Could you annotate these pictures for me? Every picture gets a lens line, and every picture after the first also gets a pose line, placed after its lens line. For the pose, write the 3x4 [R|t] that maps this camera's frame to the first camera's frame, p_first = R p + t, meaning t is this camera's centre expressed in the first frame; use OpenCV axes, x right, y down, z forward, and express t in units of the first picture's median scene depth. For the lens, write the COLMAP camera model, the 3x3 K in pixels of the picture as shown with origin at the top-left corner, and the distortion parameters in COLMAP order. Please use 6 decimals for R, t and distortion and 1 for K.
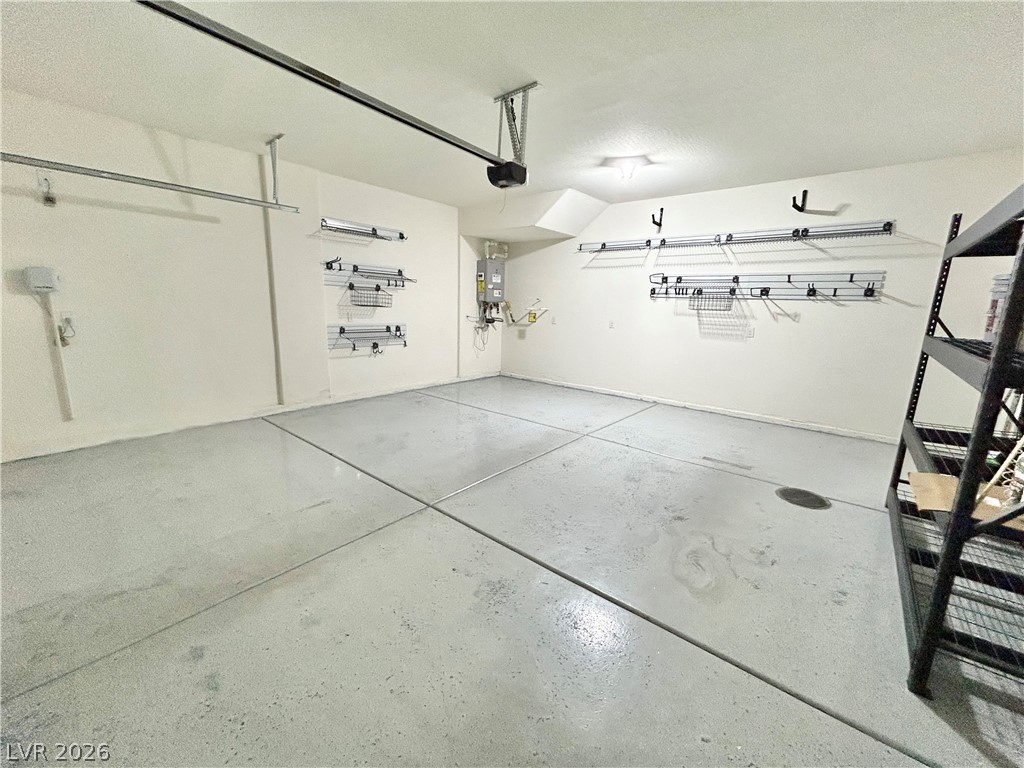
lens RADIAL K [[413.7, 0, 508.8], [0, 413.7, 385.1], [0, 0, 1]] dist [0.000149, -0.000289]
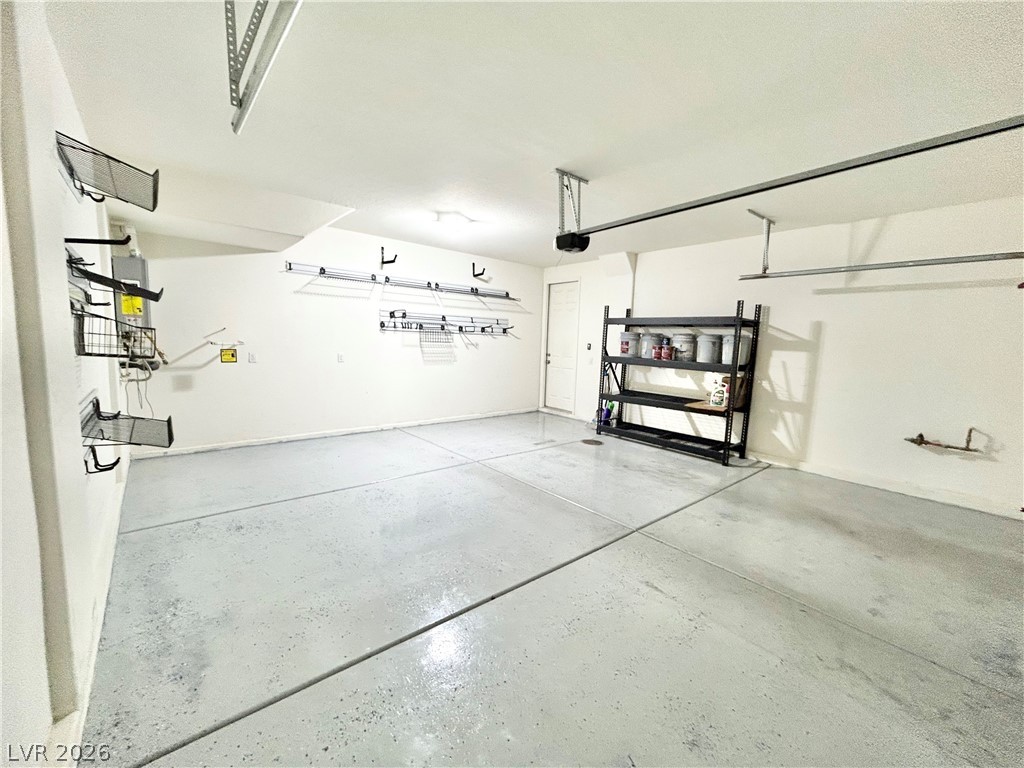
lens RADIAL K [[413.7, 0, 508.9], [0, 413.7, 385.1], [0, 0, 1]] dist [0.000149, -0.000289]
pose [[0.167166, -0.130618, 0.977238, -0.747244], [0.163090, 0.981194, 0.103248, -0.156110], [-0.972346, 0.142119, 0.185325, 0.612686]]
